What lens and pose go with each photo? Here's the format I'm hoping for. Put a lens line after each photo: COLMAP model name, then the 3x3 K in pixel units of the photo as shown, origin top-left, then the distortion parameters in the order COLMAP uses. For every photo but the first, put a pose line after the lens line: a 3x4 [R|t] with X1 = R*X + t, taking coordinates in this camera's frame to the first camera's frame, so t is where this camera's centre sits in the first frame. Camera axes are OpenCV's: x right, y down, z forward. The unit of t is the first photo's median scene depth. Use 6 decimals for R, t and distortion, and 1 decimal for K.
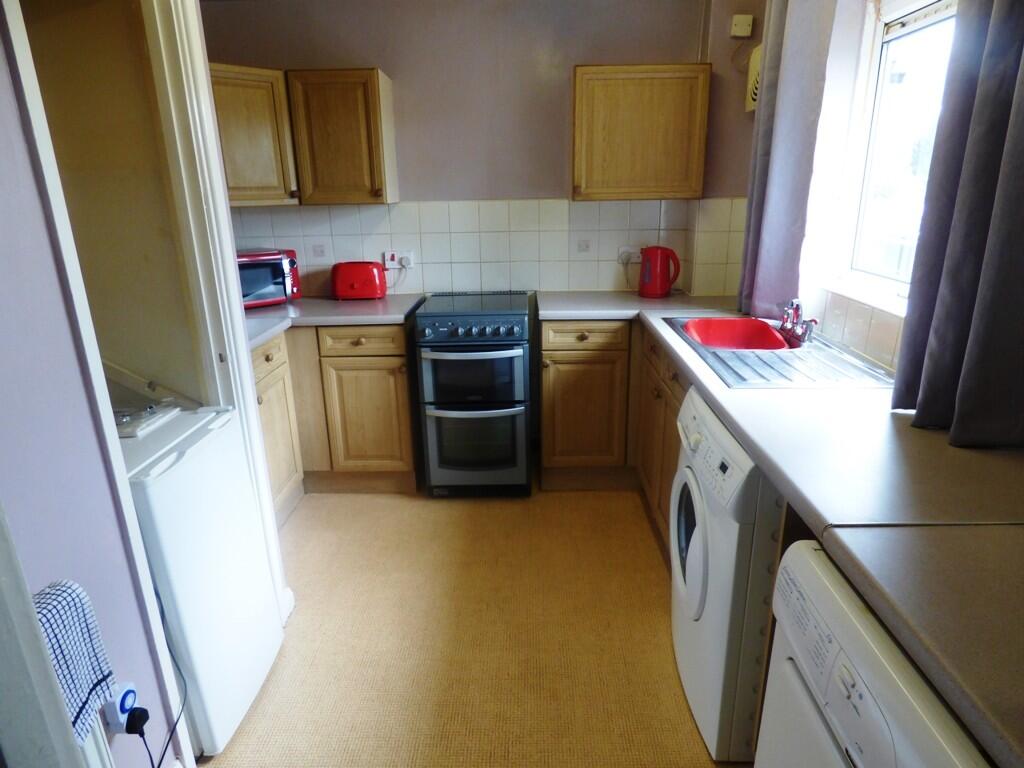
lens RADIAL K [[629.1, 0, 503.6], [0, 629.1, 380.1], [0, 0, 1]] dist [-0.008850, 0.007986]
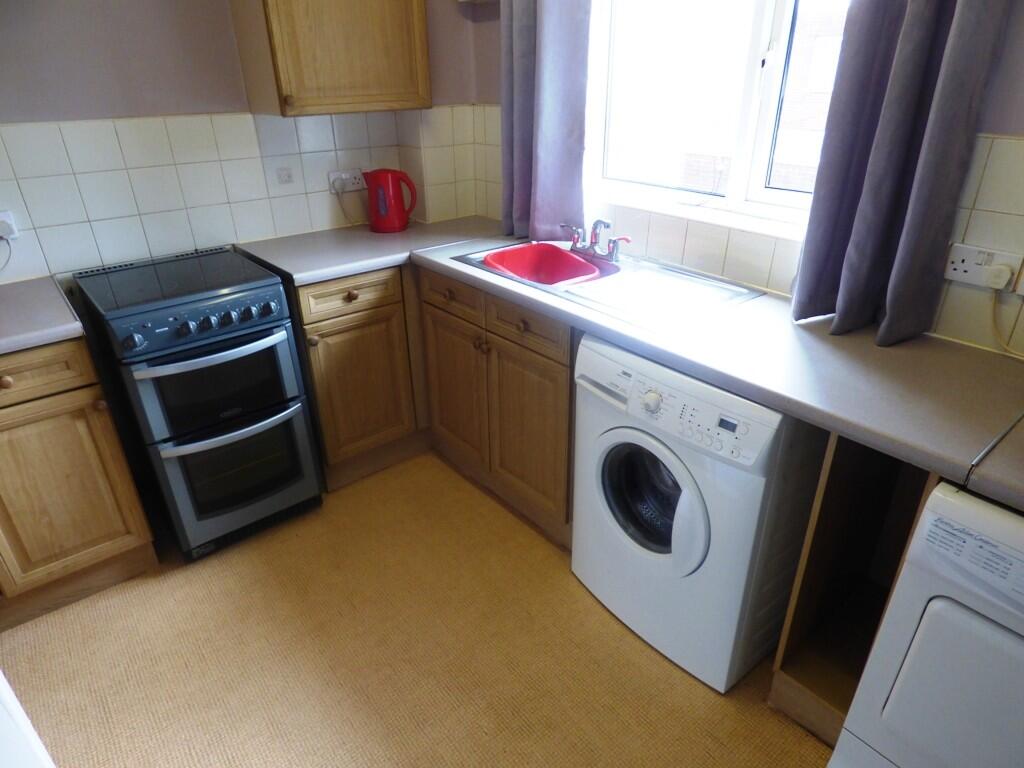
lens RADIAL K [[629.1, 0, 514.3], [0, 629.1, 382.2], [0, 0, 1]] dist [-0.008850, 0.007986]
pose [[0.752499, -0.285918, 0.593292, -0.215323], [0.195244, 0.957200, 0.213654, -0.092975], [-0.628987, -0.044938, 0.776116, 0.248671]]
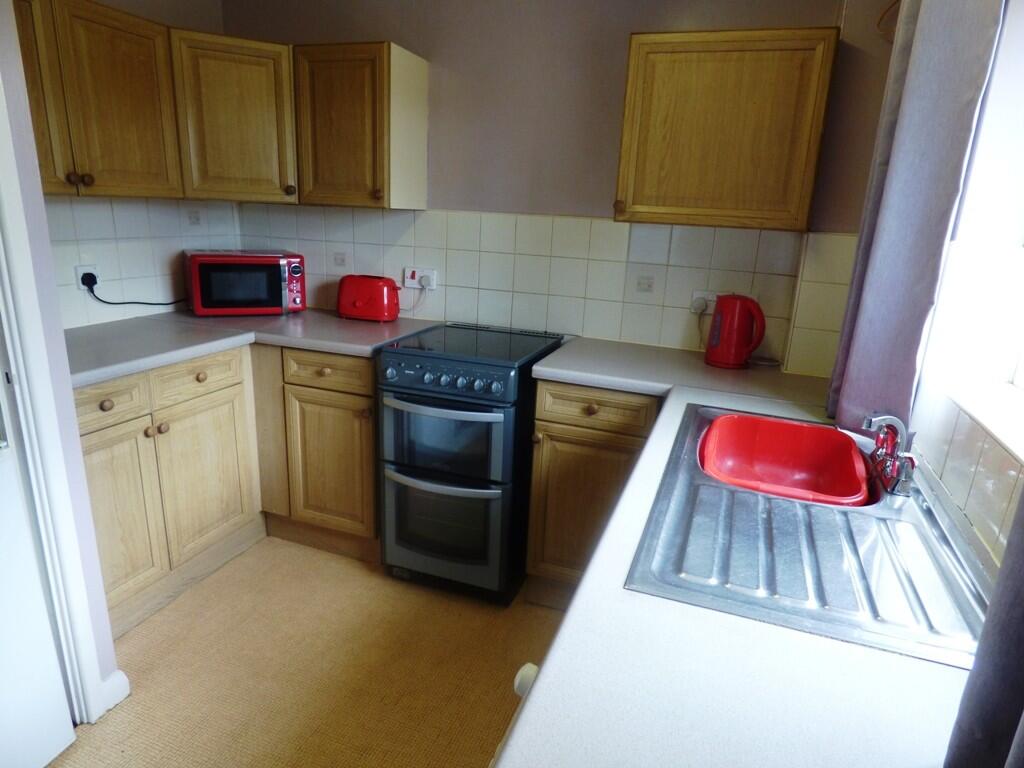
lens RADIAL K [[629.1, 0, 509.2], [0, 629.1, 380.4], [0, 0, 1]] dist [-0.008850, 0.007986]
pose [[0.946312, 0.144937, -0.288942, 0.235600], [-0.154490, 0.987940, -0.010404, -0.078643], [0.283949, 0.054484, 0.957290, 0.285483]]
